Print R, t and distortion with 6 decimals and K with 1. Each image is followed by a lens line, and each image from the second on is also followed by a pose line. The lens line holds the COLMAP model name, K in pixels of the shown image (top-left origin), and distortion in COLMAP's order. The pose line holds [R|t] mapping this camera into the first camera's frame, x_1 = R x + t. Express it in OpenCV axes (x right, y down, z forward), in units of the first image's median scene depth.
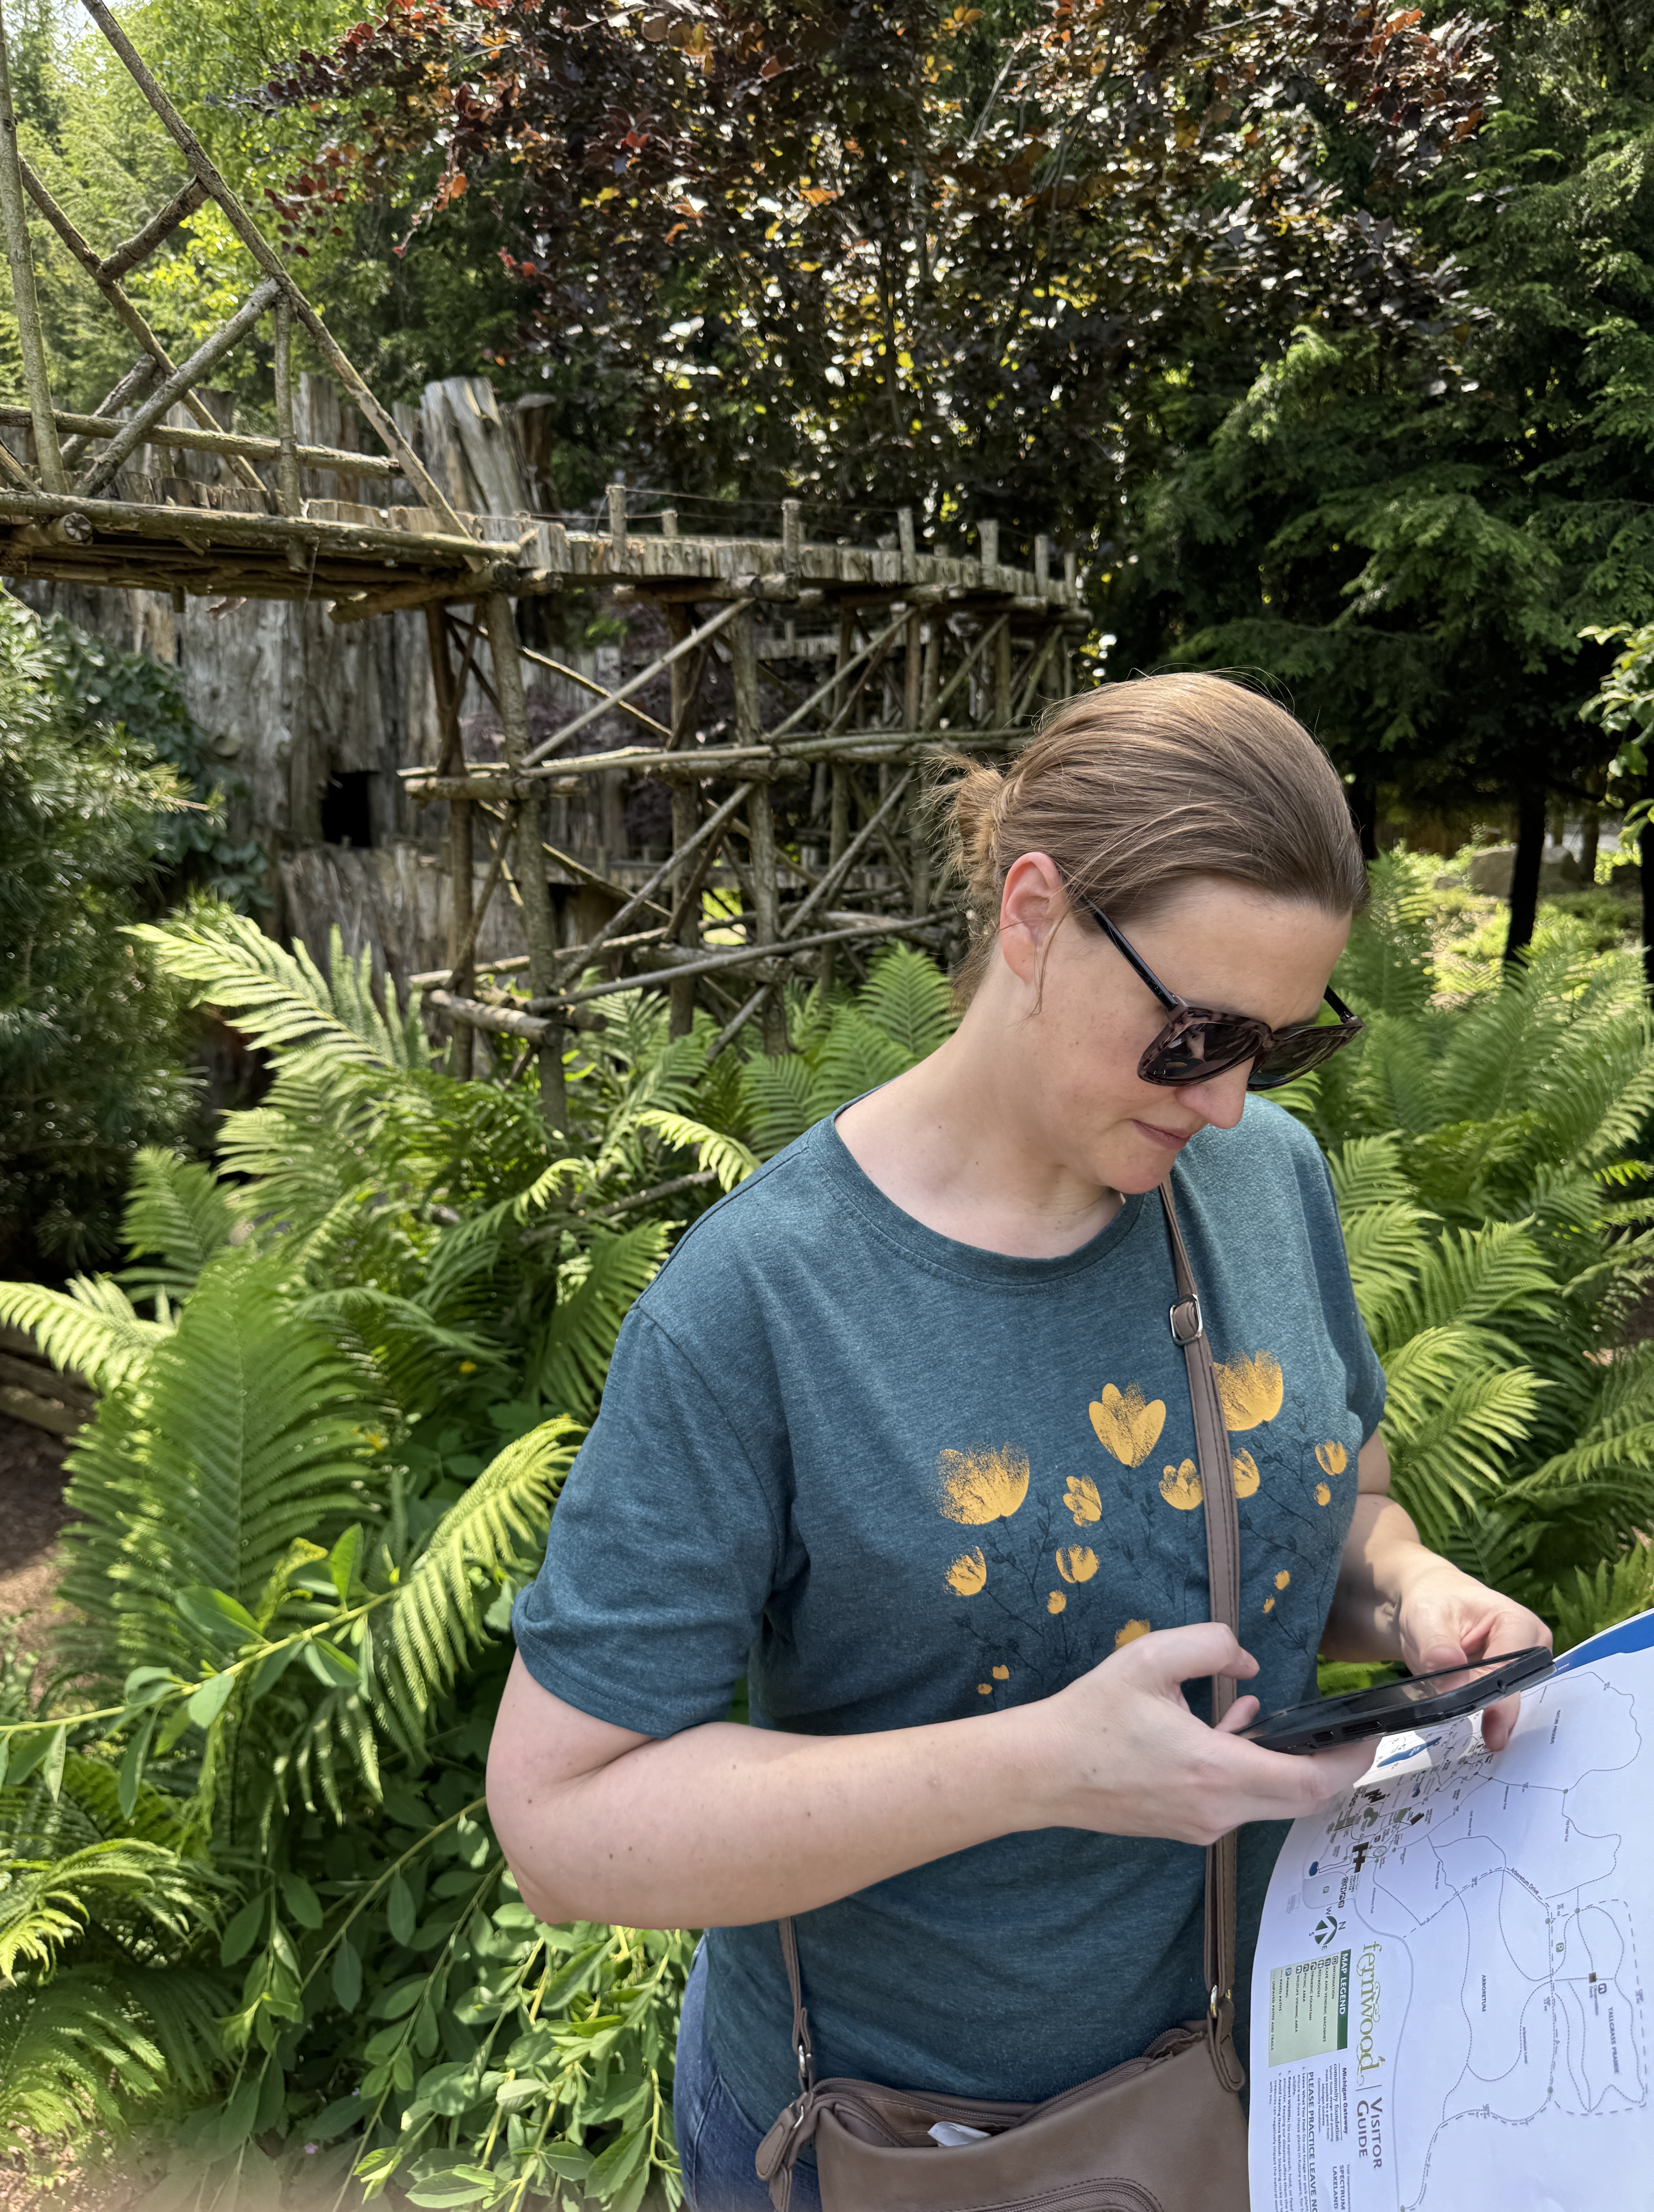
lens RADIAL K [[1580.1, 0, 827.0], [0, 1580.1, 1106.0], [0, 0, 1]] dist [0.006689, 0.010136]
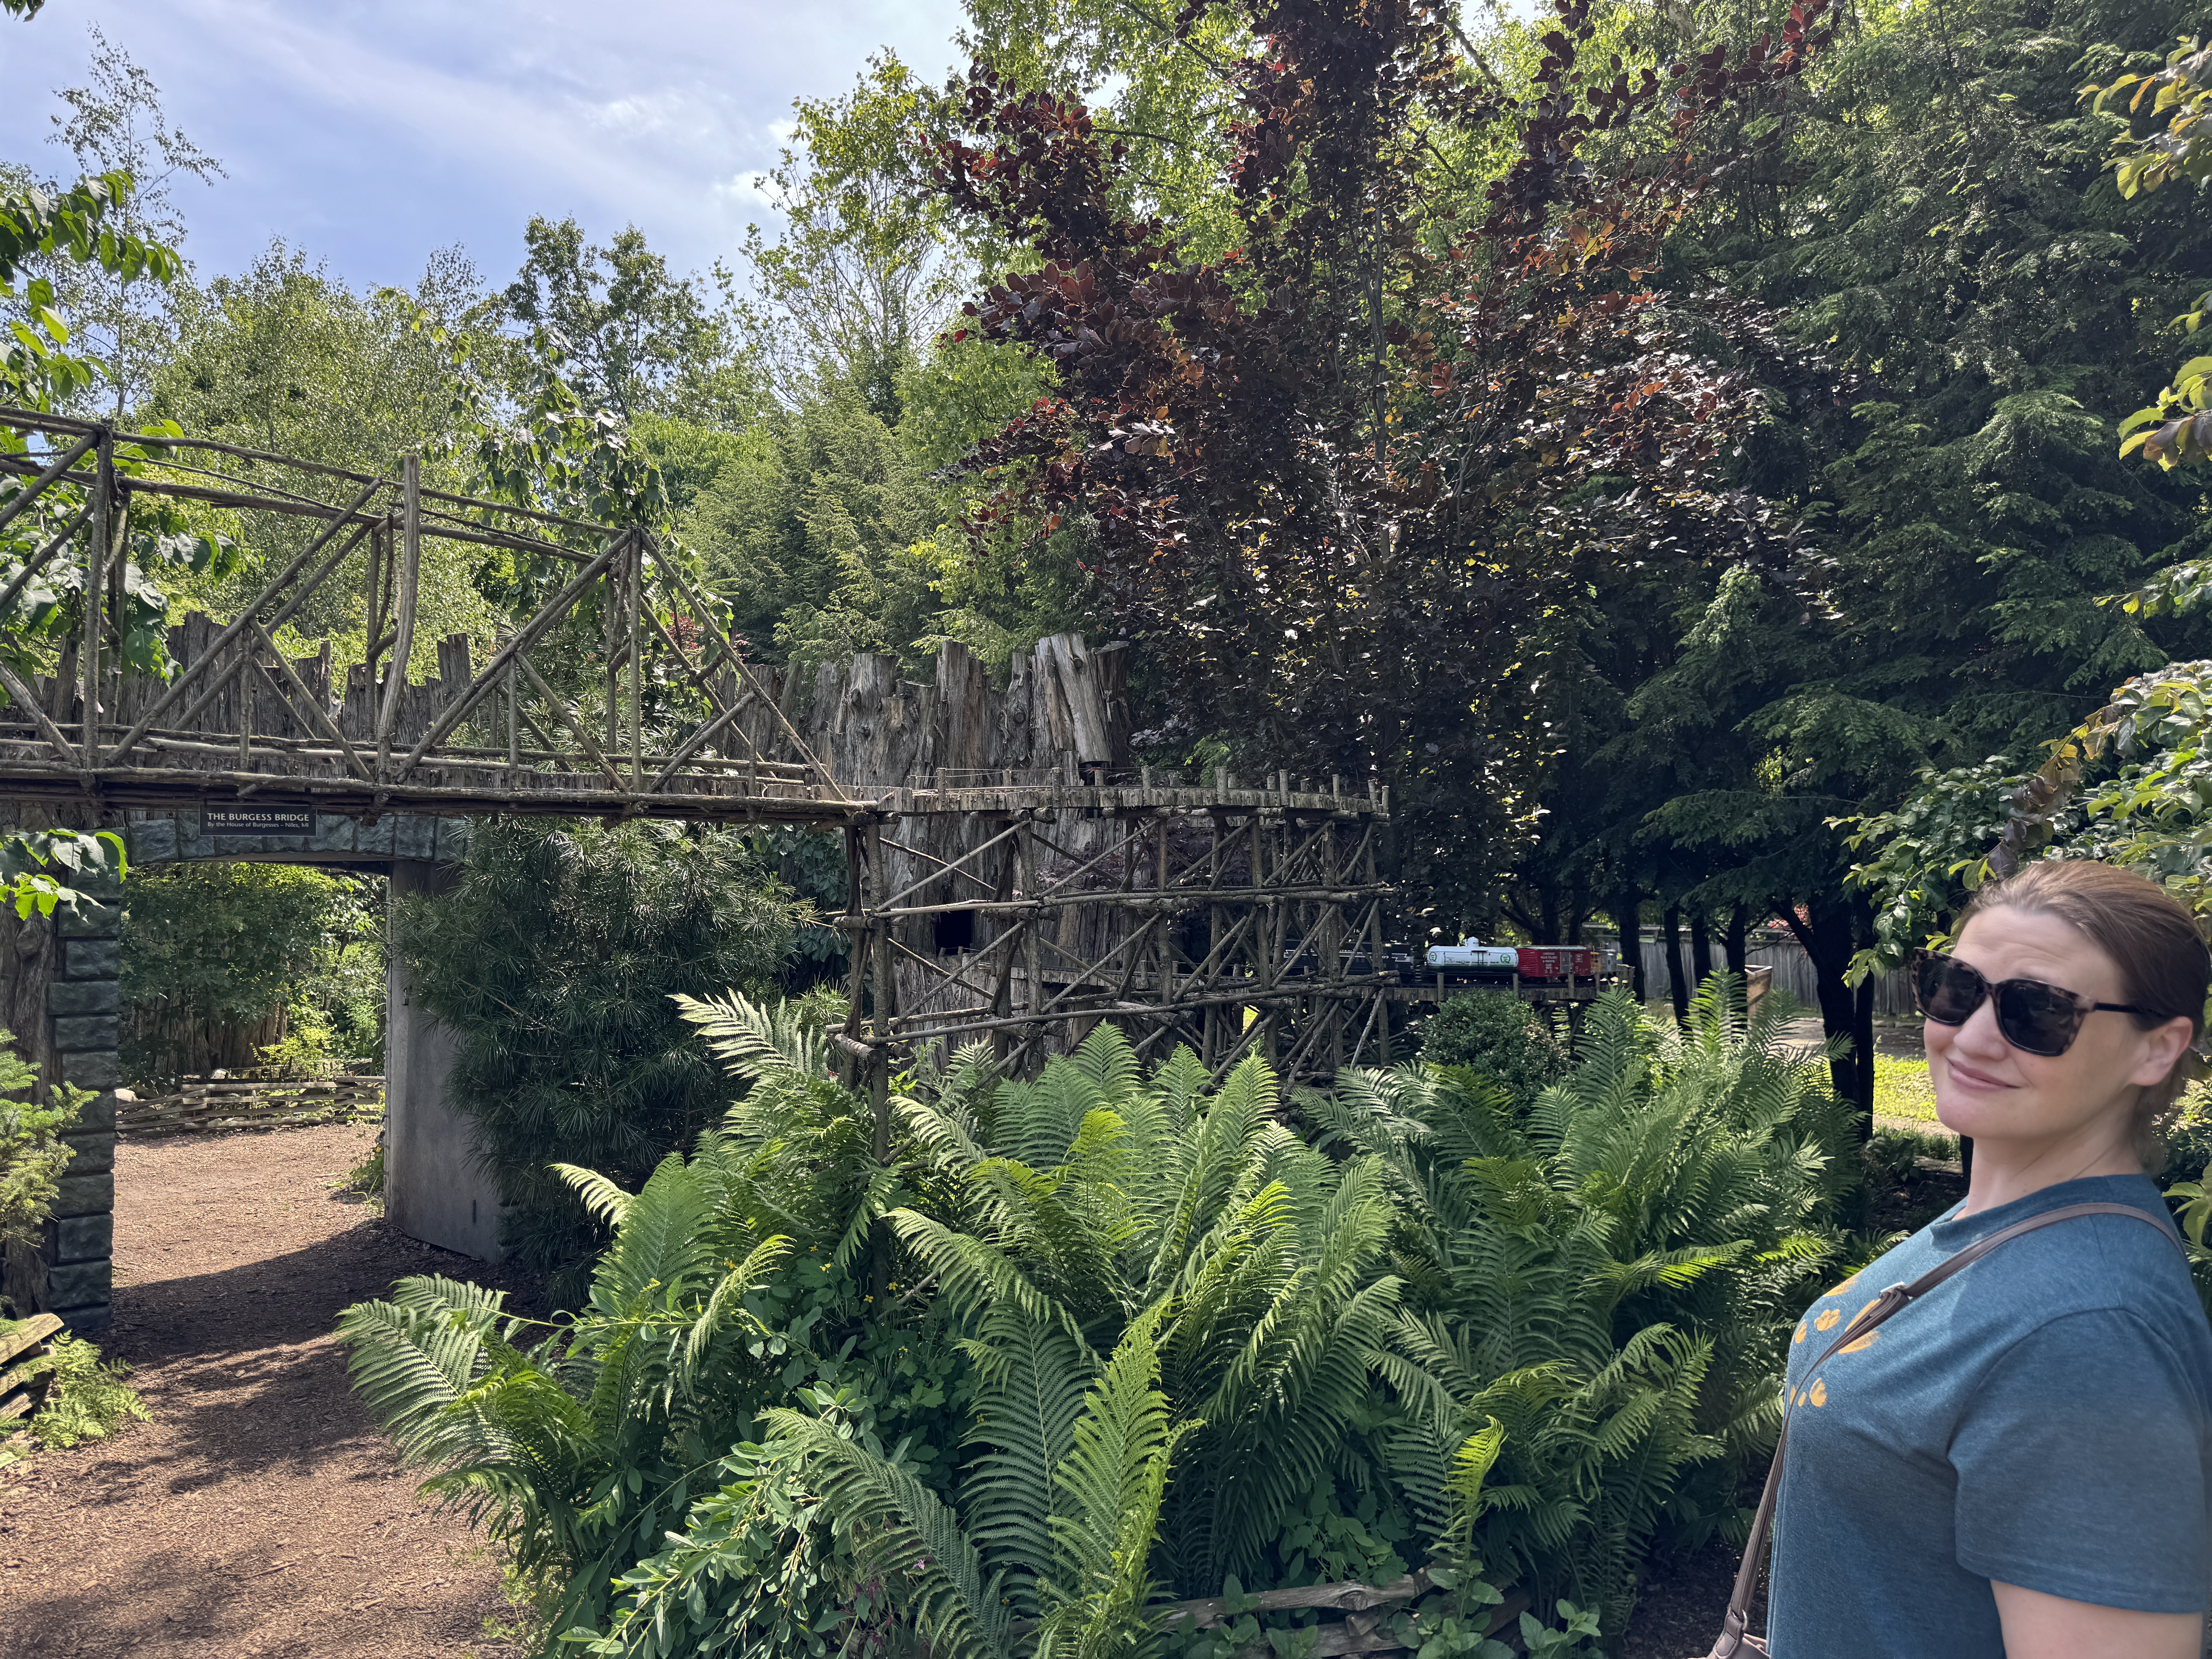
lens RADIAL K [[1580.3, 0, 1106.0], [0, 1580.3, 829.5], [0, 0, 1]] dist [0.006689, 0.010136]
pose [[0.948979, 0.005527, -0.315291, 0.535742], [-0.082572, 0.969316, -0.231535, 0.078406], [0.304337, 0.245756, 0.920317, -0.531010]]
